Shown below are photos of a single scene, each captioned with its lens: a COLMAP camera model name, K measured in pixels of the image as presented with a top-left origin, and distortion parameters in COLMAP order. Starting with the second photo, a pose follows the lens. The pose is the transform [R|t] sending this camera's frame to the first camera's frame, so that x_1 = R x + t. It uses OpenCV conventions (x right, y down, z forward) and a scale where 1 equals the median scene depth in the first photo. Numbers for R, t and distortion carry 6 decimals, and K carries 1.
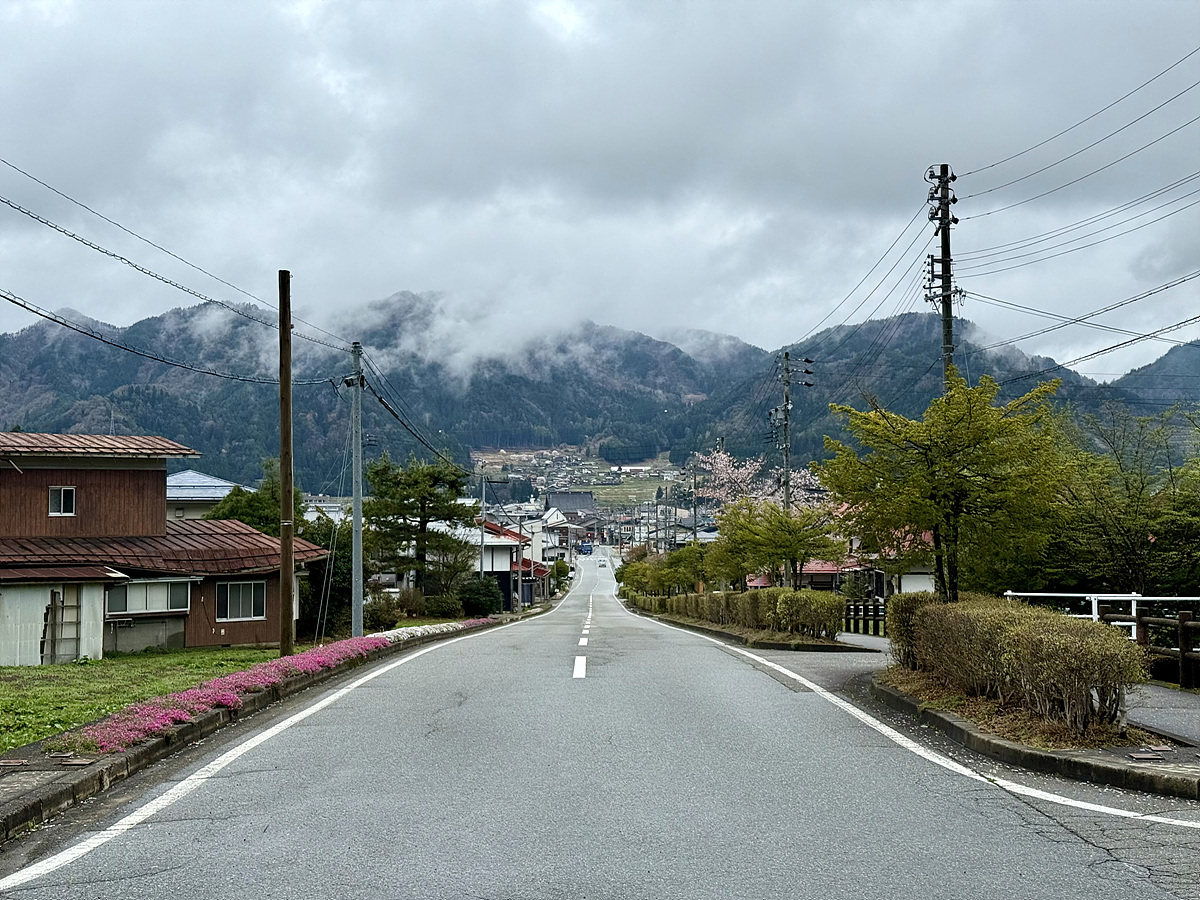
lens RADIAL K [[1664.9, 0, 599.8], [0, 1664.9, 460.1], [0, 0, 1]] dist [0.109451, 0.000000]
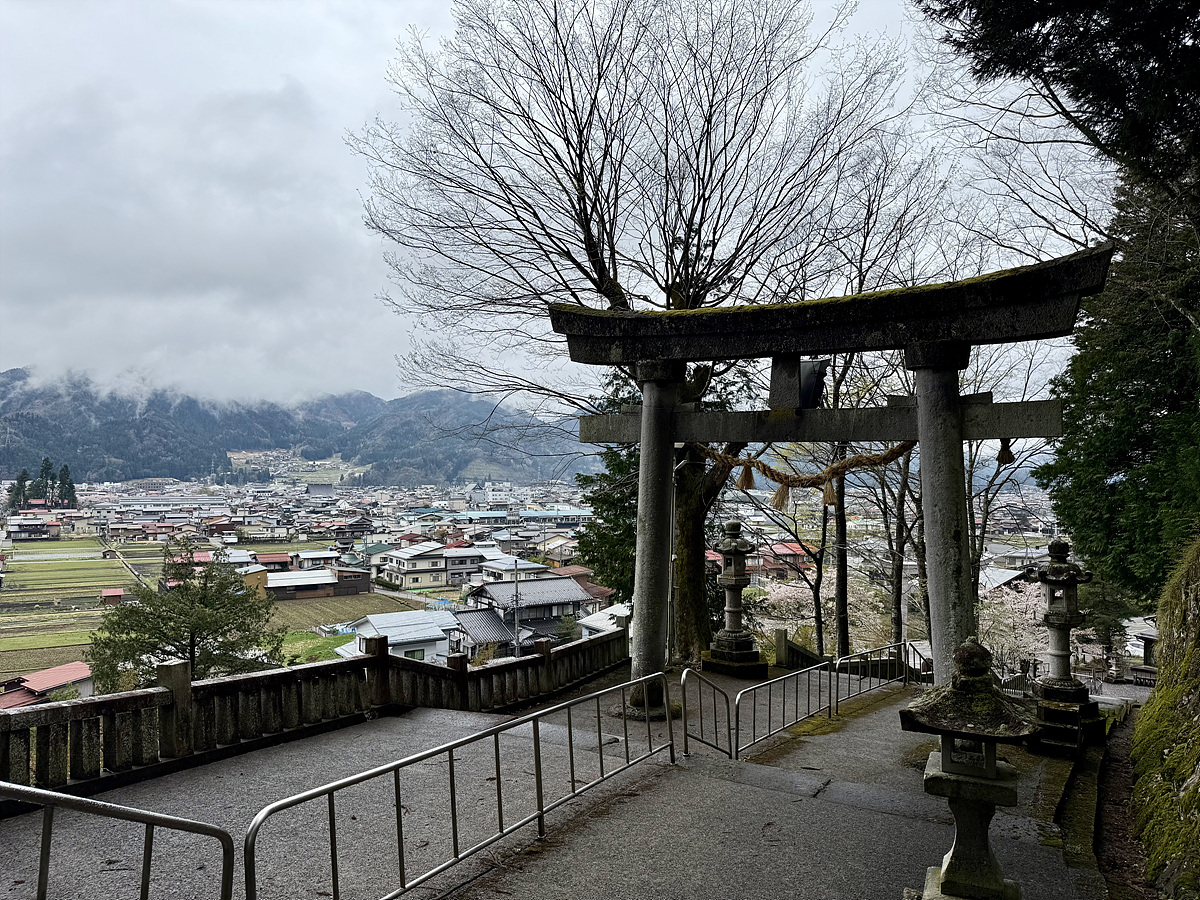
lens RADIAL K [[833.4, 0, 600.5], [0, 833.4, 452.1], [0, 0, 1]] dist [0.086355, -0.108658]
pose [[0.934146, 0.016365, 0.356515, -0.171558], [-0.015705, 0.999865, -0.004747, -0.053107], [-0.356545, -0.001164, 0.934278, -0.196476]]
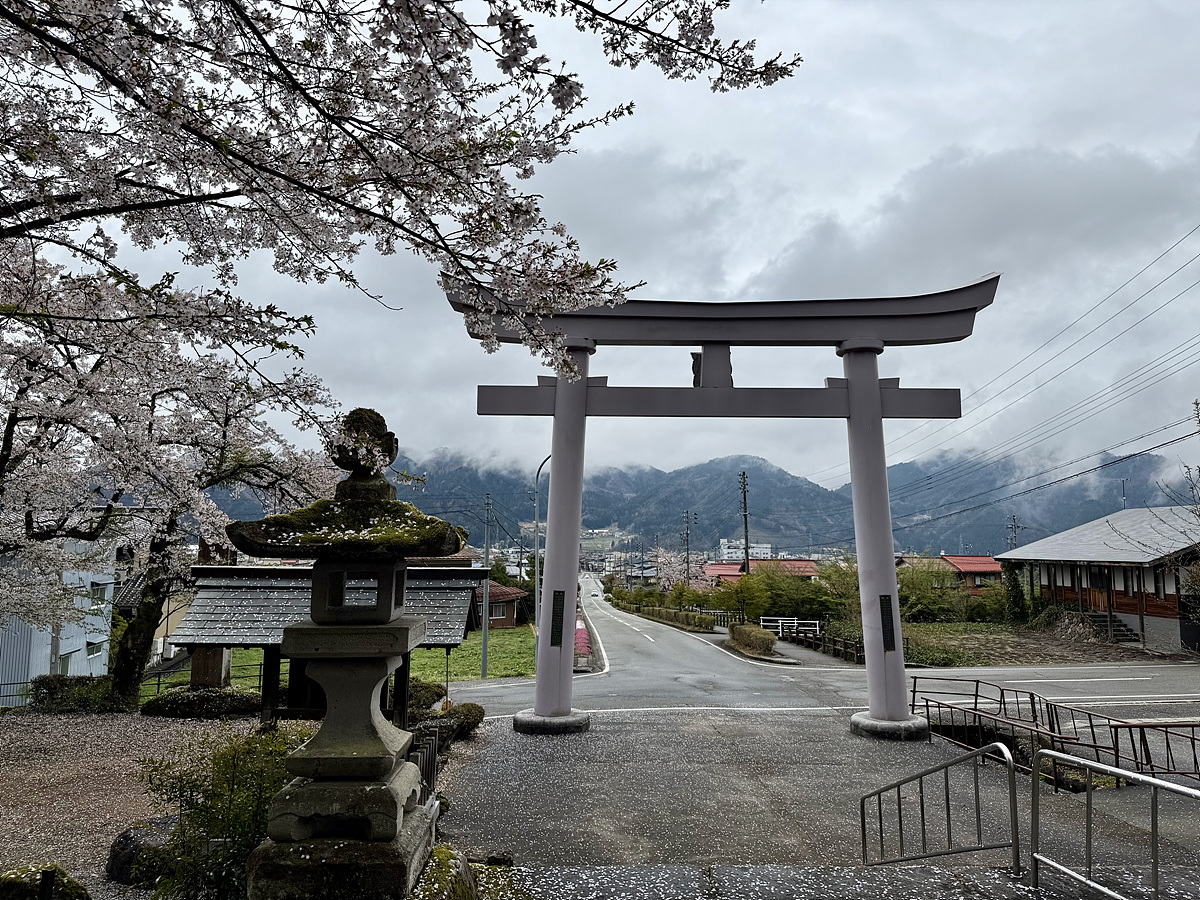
lens RADIAL K [[833.4, 0, 597.1], [0, 833.4, 443.8], [0, 0, 1]] dist [0.086355, -0.108658]
pose [[0.999808, 0.007853, 0.017933, -0.012447], [-0.006067, 0.995209, -0.097586, -0.009766], [-0.018614, 0.097458, 0.995066, -0.070744]]
